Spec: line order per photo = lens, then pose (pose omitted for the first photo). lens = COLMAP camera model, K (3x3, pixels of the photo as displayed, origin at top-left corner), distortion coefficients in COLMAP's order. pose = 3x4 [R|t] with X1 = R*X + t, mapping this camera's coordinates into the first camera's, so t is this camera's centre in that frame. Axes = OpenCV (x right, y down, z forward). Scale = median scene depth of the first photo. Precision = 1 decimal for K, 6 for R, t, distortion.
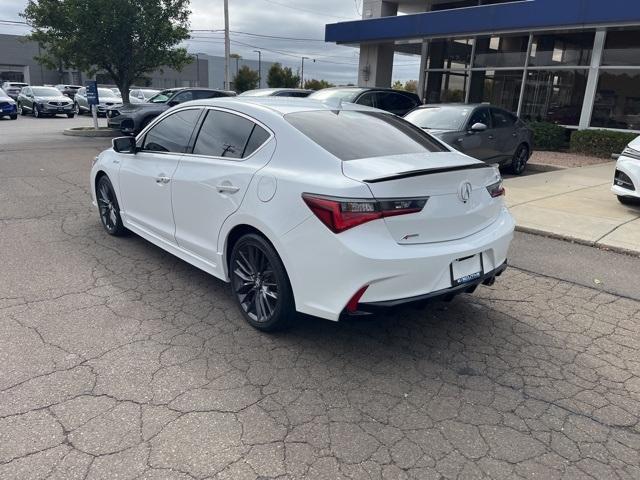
lens RADIAL K [[480.0, 0, 318.9], [0, 480.0, 245.9], [0, 0, 1]] dist [0.080332, -0.103909]
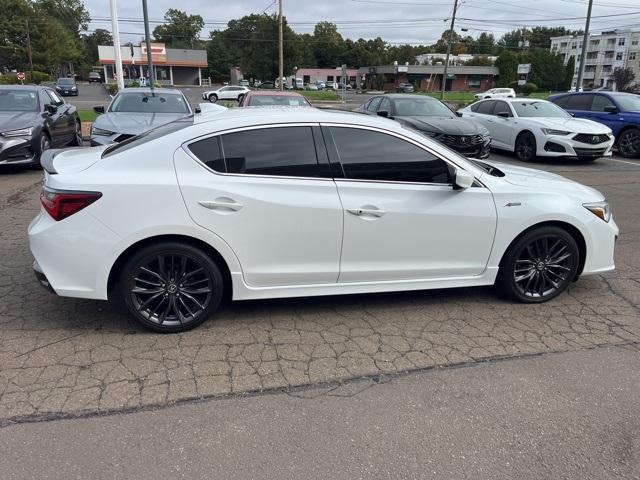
lens RADIAL K [[480.0, 0, 318.8], [0, 480.0, 235.5], [0, 0, 1]] dist [0.080332, -0.103909]
pose [[-0.463355, 0.218367, -0.858847, 0.830062], [-0.290615, 0.878123, 0.380057, -0.488543], [0.837165, 0.425695, -0.343422, 1.562247]]
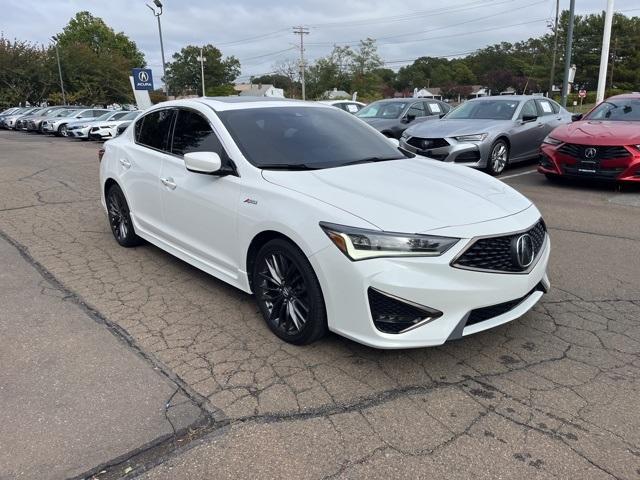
lens RADIAL K [[479.7, 0, 321.0], [0, 479.7, 236.0], [0, 0, 1]] dist [0.080710, -0.103410]
pose [[-0.999759, -0.017045, -0.013829, -0.271211], [-0.021785, 0.847482, 0.530378, -0.664724], [0.002680, 0.530551, -0.847649, 2.224758]]
